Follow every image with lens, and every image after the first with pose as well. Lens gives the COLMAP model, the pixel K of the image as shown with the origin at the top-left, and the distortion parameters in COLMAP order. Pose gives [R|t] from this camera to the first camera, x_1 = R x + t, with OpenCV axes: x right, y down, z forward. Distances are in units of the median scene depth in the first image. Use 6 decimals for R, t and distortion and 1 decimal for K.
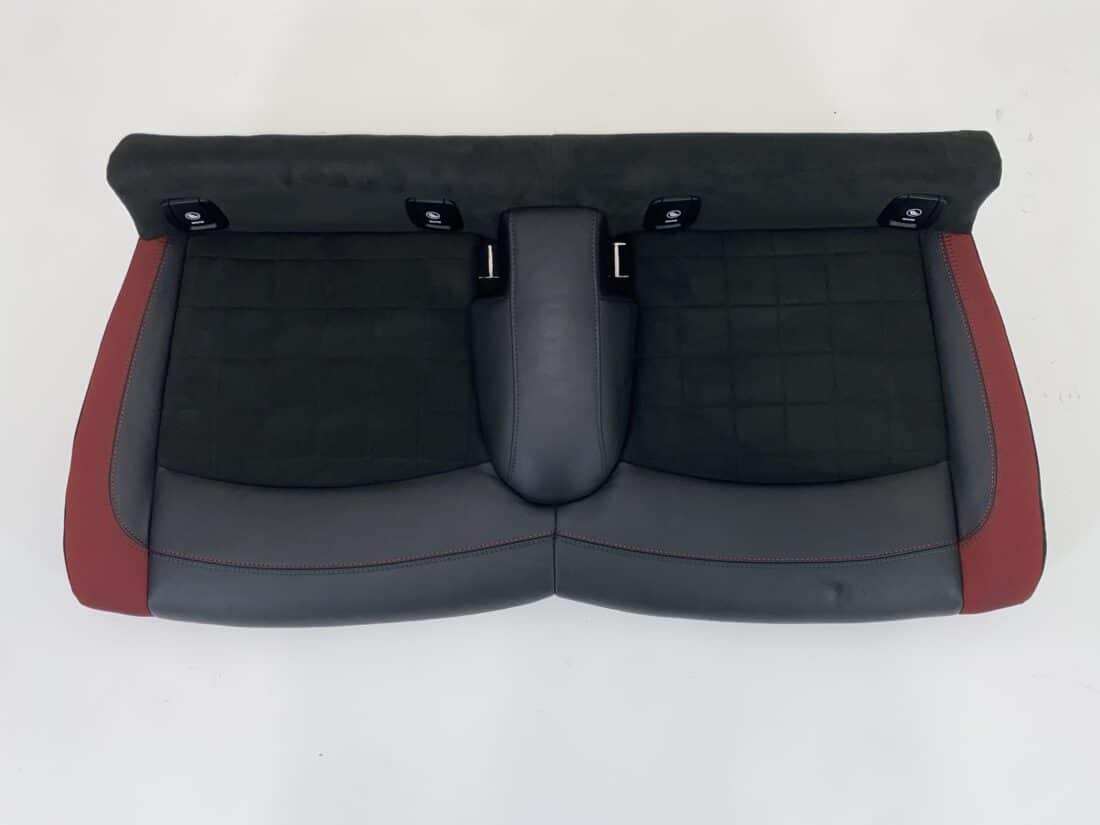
lens RADIAL K [[809.7, 0, 550.0], [0, 809.7, 412.5], [0, 0, 1]] dist [0.009584, -0.003569]
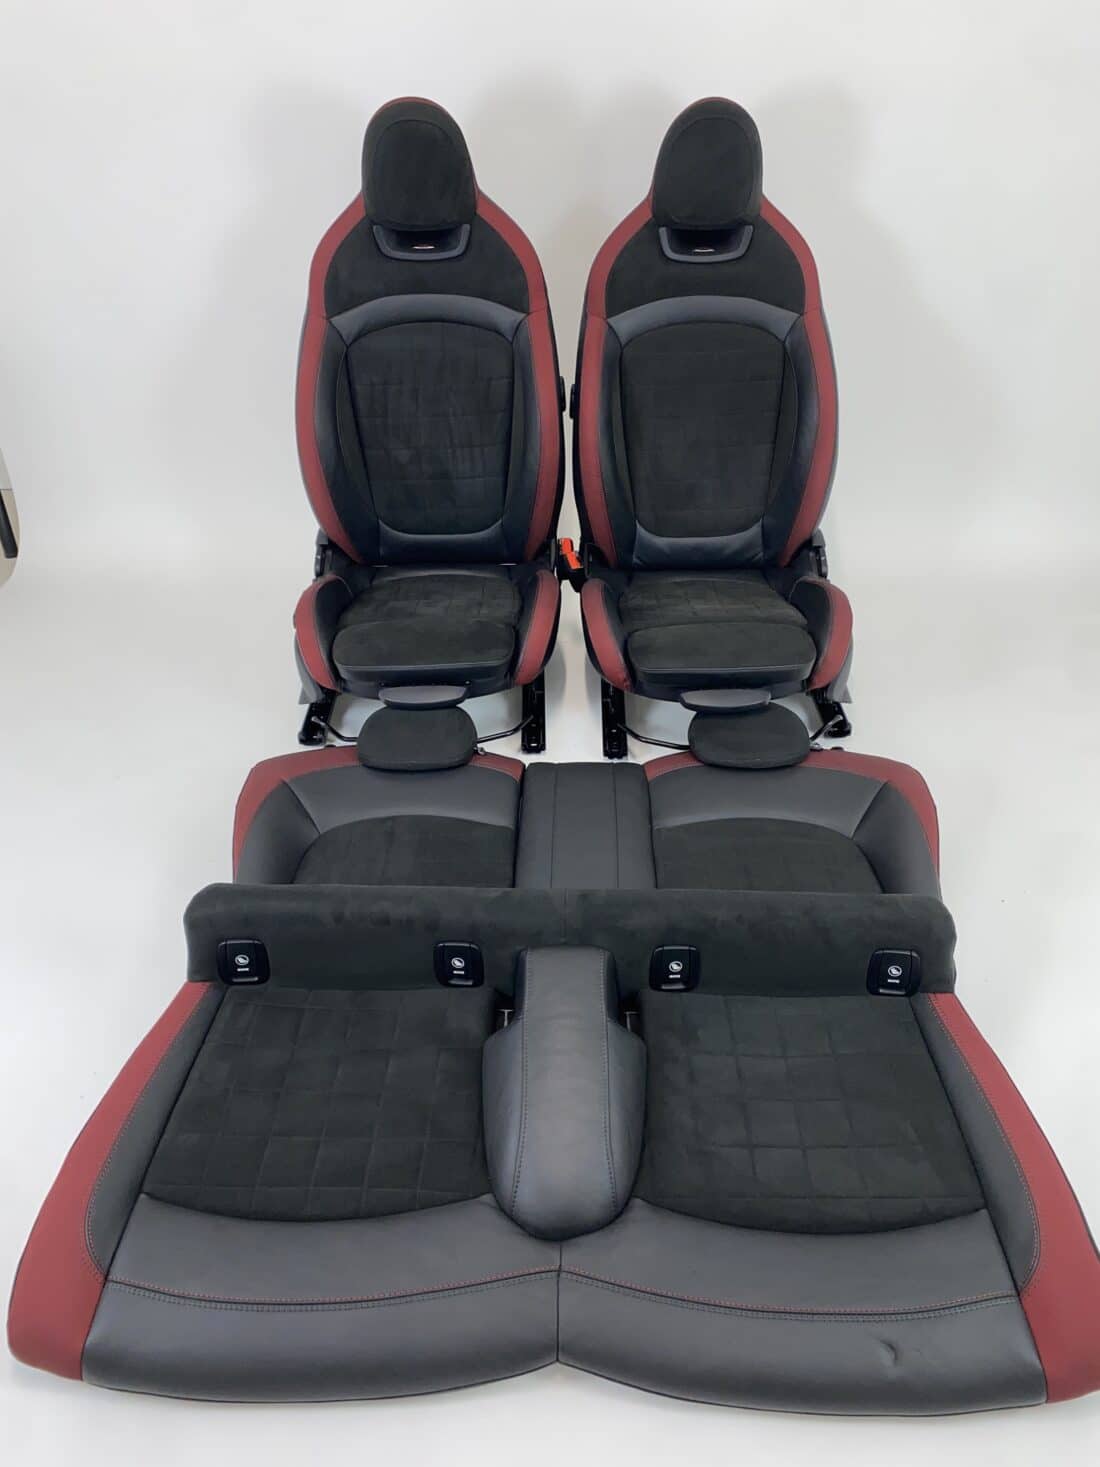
lens RADIAL K [[1079.8, 0, 550.0], [0, 1079.8, 733.5], [0, 0, 1]] dist [0.009584, -0.003569]
pose [[0.999311, 0.013990, -0.034381, 0.028090], [-0.034150, 0.709465, -0.703913, 0.566415], [0.014544, 0.704602, 0.709454, -0.263796]]
